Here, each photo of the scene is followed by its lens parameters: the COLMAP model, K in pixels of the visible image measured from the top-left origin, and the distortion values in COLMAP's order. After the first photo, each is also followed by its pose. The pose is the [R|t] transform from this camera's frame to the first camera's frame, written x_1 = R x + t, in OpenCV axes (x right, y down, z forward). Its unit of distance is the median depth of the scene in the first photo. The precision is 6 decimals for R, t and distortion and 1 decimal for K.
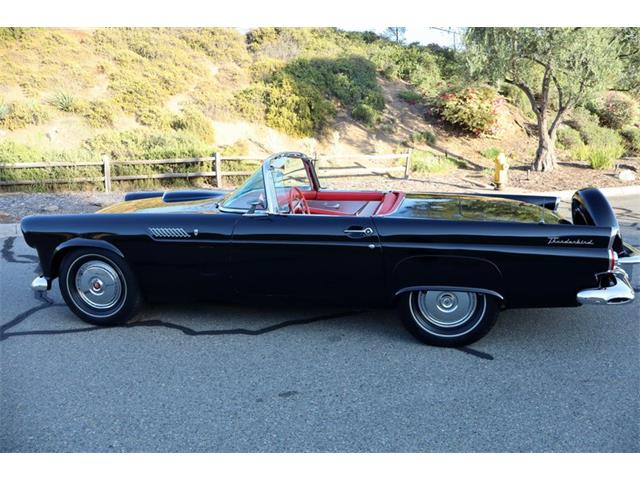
lens RADIAL K [[531.0, 0, 325.2], [0, 531.0, 242.2], [0, 0, 1]] dist [-0.004072, 0.003270]
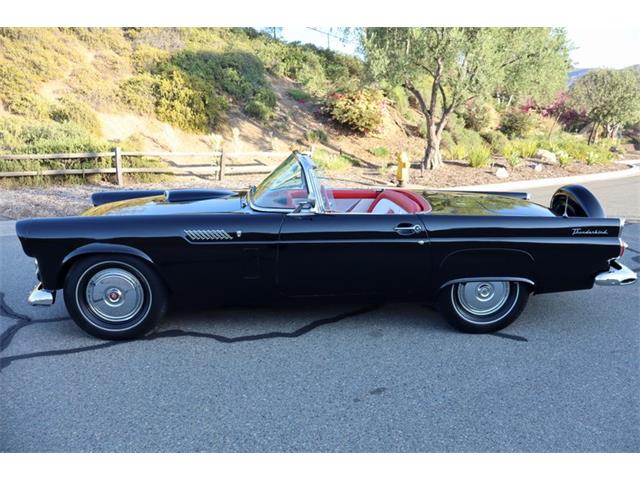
lens RADIAL K [[528.9, 0, 324.5], [0, 528.9, 242.1], [0, 0, 1]] dist [0.010924, 0.005264]
pose [[0.963952, -0.032540, 0.264078, -0.102091], [0.031000, 0.999469, 0.009998, -0.002326], [-0.264263, -0.001451, 0.964450, 0.014018]]
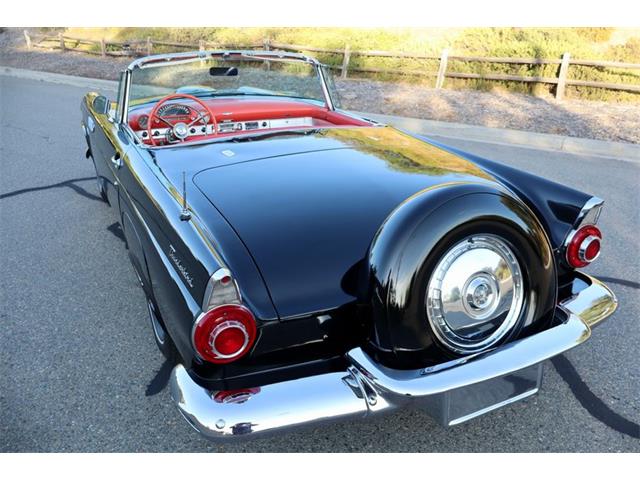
lens RADIAL K [[531.0, 0, 325.2], [0, 531.0, 242.2], [0, 0, 1]] dist [-0.004072, 0.003270]
pose [[0.608871, 0.324352, -0.723928, 0.234073], [-0.184795, 0.945476, 0.268191, -0.047233], [0.771445, -0.029515, 0.635611, 0.206945]]
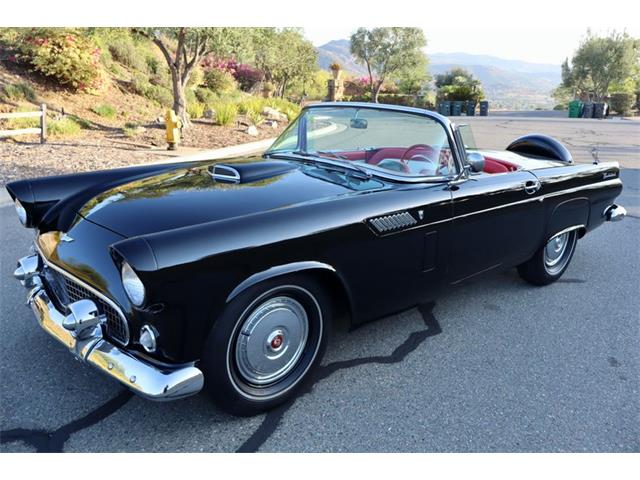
lens RADIAL K [[531.0, 0, 325.2], [0, 531.0, 242.2], [0, 0, 1]] dist [-0.004072, 0.003270]
pose [[0.609148, -0.189531, 0.770076, -0.258401], [0.133462, 0.981673, 0.136037, -0.027986], [-0.781746, 0.019909, 0.623279, 0.194065]]
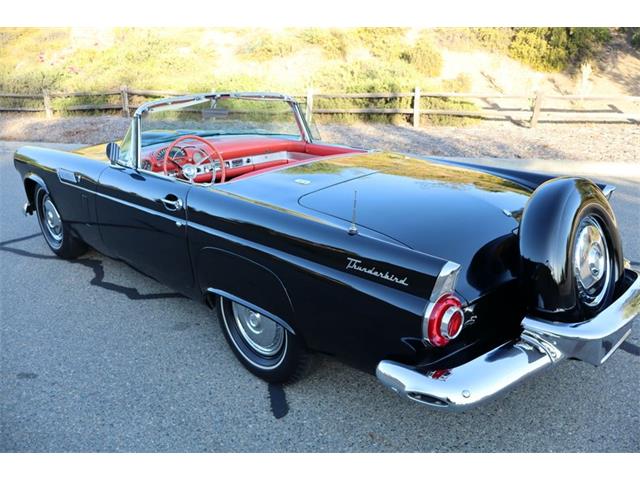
lens RADIAL K [[531.0, 0, 325.2], [0, 531.0, 242.2], [0, 0, 1]] dist [-0.004072, 0.003270]
pose [[0.832696, 0.177967, -0.524352, 0.183743], [-0.113404, 0.981683, 0.153094, -0.029172], [0.541994, -0.068017, 0.837626, 0.131685]]
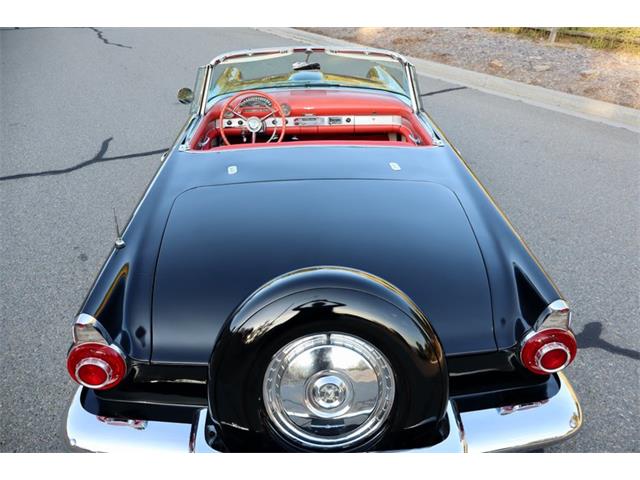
lens RADIAL K [[531.0, 0, 325.2], [0, 531.0, 242.2], [0, 0, 1]] dist [-0.004072, 0.003270]
pose [[0.240108, 0.467473, -0.850775, 0.252598], [-0.204740, 0.881085, 0.426345, -0.087064], [0.948910, 0.071818, 0.307266, 0.276602]]
